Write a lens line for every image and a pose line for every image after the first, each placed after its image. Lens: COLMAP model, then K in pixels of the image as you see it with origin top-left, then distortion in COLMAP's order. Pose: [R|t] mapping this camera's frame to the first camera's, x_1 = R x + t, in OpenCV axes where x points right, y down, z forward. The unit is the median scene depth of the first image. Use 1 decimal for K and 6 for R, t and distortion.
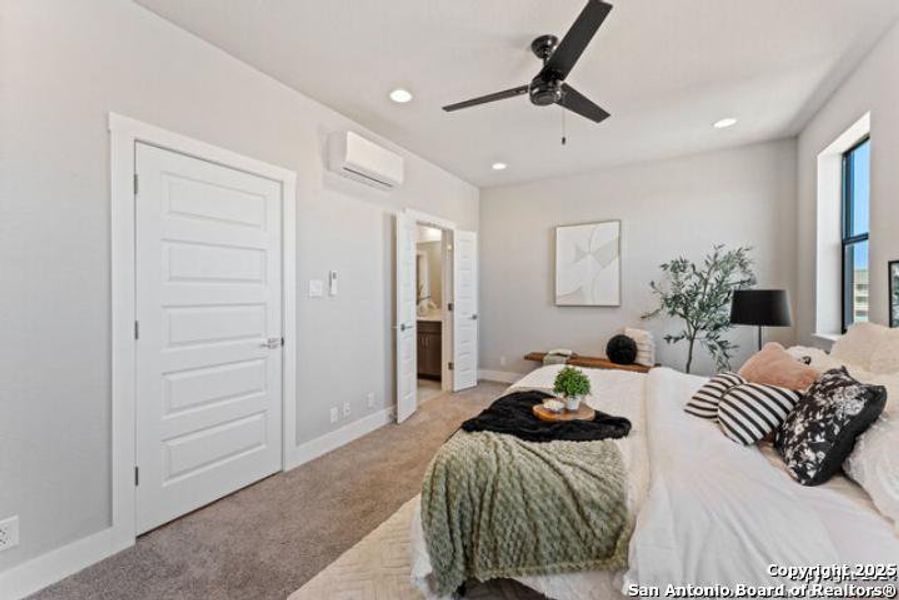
lens RADIAL K [[369.0, 0, 460.4], [0, 369.0, 293.6], [0, 0, 1]] dist [0.001047, 0.000310]
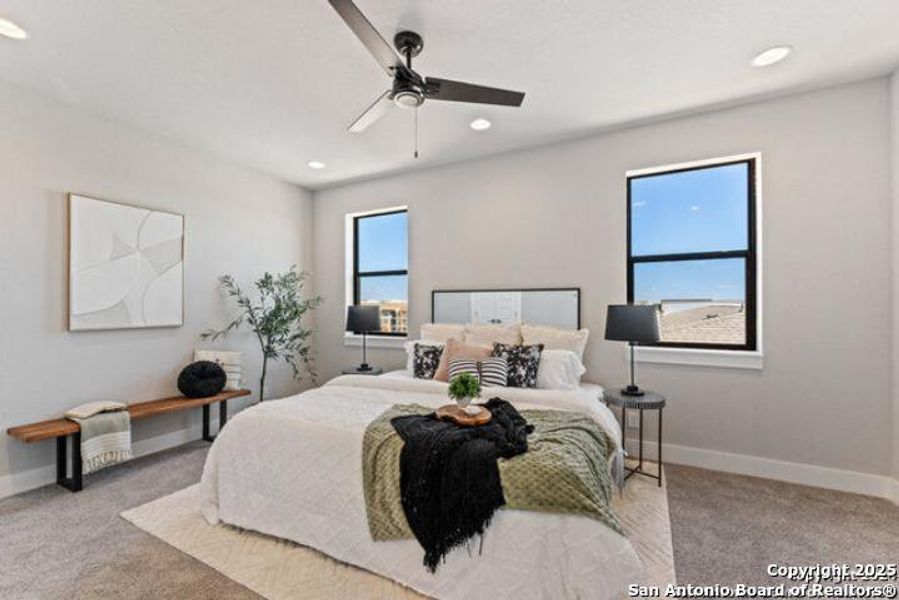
lens RADIAL K [[363.1, 0, 449.6], [0, 363.1, 303.2], [0, 0, 1]] dist [-0.000479, -0.000020]
pose [[-0.039244, 0.009848, 0.999181, -0.940941], [0.005442, 0.999939, -0.009641, -0.005360], [-0.999215, 0.005060, -0.039296, 1.259091]]
